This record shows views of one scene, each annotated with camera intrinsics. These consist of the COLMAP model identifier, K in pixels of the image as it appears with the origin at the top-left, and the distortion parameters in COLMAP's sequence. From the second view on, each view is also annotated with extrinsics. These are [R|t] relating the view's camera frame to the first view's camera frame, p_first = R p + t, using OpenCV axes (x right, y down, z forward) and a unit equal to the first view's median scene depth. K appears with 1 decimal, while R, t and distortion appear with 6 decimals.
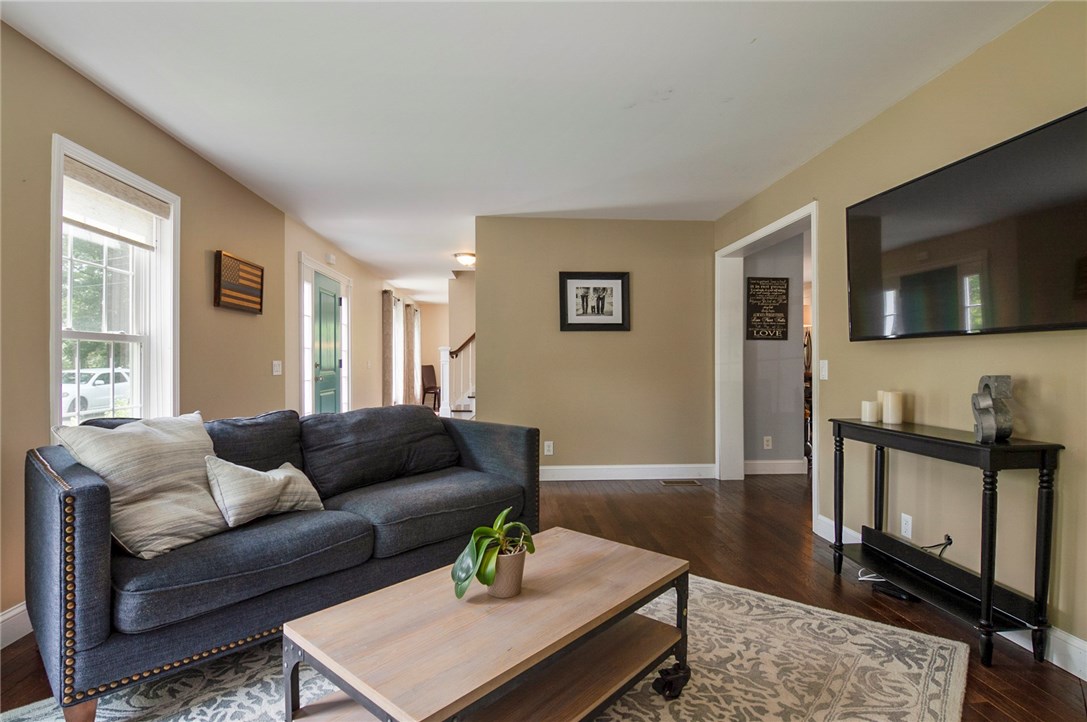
lens RADIAL K [[540.1, 0, 541.1], [0, 540.1, 349.9], [0, 0, 1]] dist [-0.000180, 0.000012]
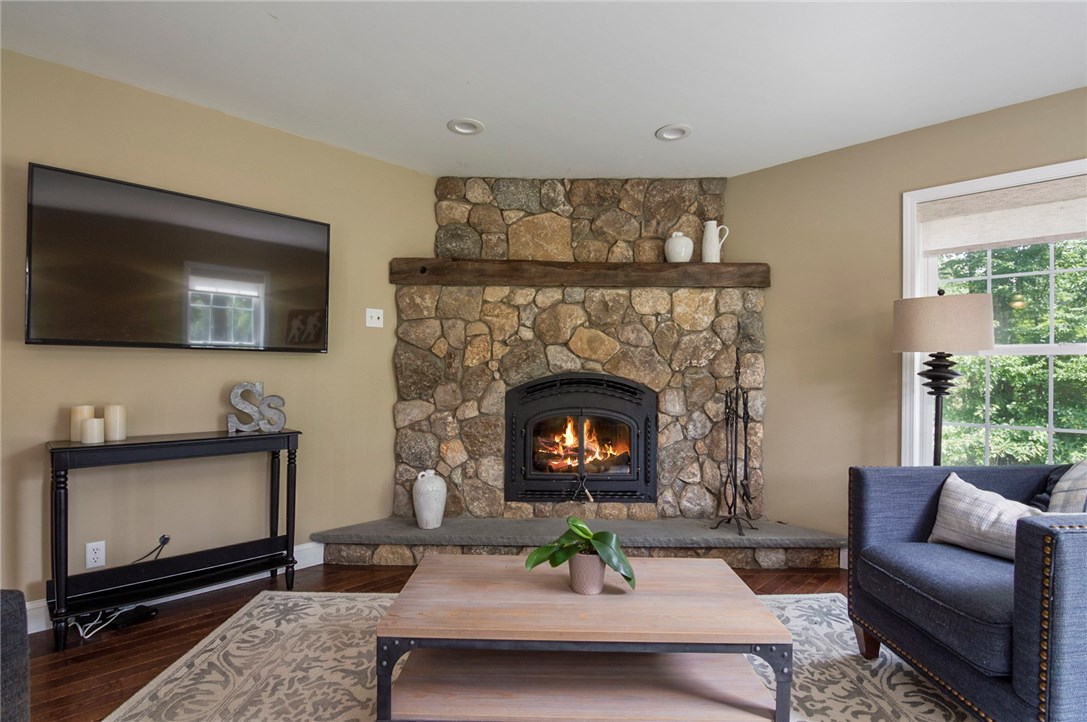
lens RADIAL K [[539.8, 0, 542.6], [0, 539.8, 371.1], [0, 0, 1]] dist [-0.001766, -0.000574]
pose [[-0.649195, -0.005047, 0.760605, -0.538820], [-0.024143, 0.999611, -0.013974, 0.019988], [-0.760239, -0.027435, -0.649064, 1.164084]]
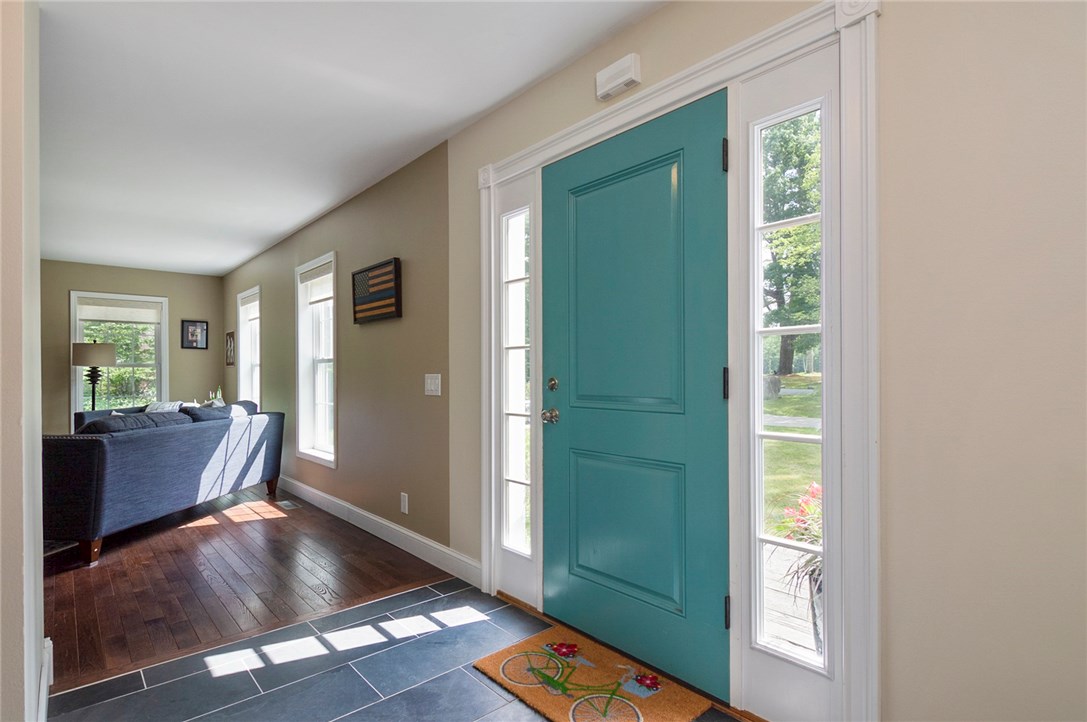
lens RADIAL K [[557.4, 0, 551.5], [0, 557.4, 377.1], [0, 0, 1]] dist [-0.008058, -0.001162]
pose [[-0.795097, 0.006419, -0.606448, -0.366674], [0.015951, 0.999819, -0.010330, 0.059950], [0.606273, -0.017886, -0.795056, 3.236383]]
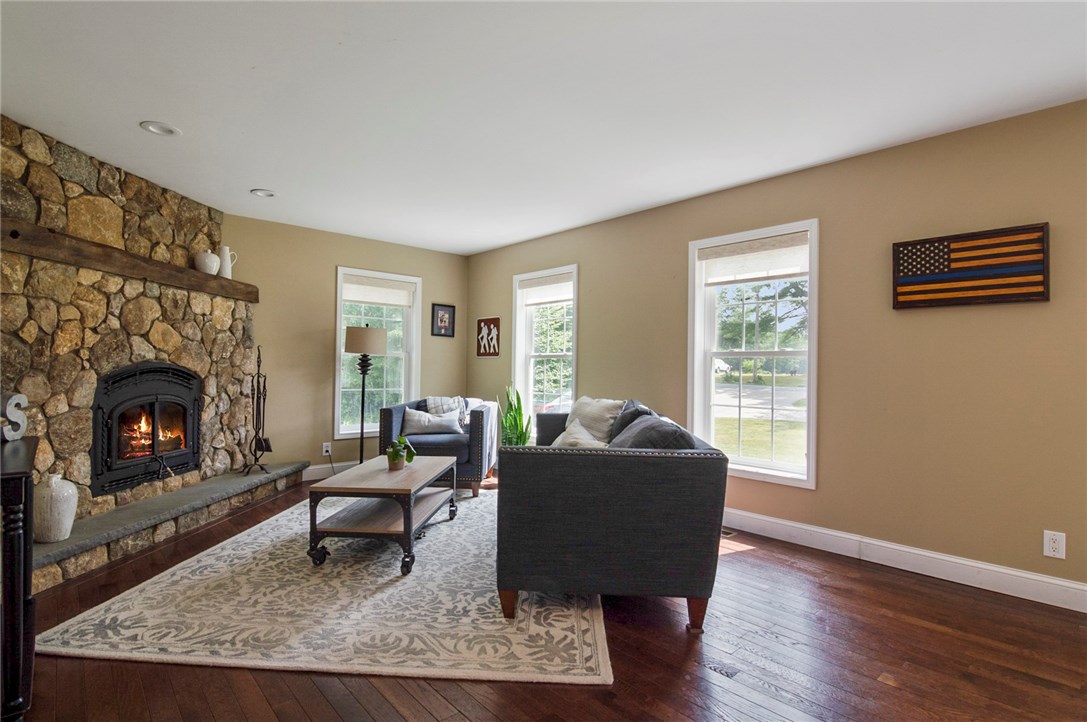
lens RADIAL K [[552.7, 0, 537.3], [0, 552.7, 362.8], [0, 0, 1]] dist [-0.001892, -0.000959]
pose [[-0.796590, -0.019204, -0.604215, 0.557912], [-0.004125, 0.999645, -0.026332, 0.040246], [0.604507, -0.018484, -0.796386, 2.078140]]
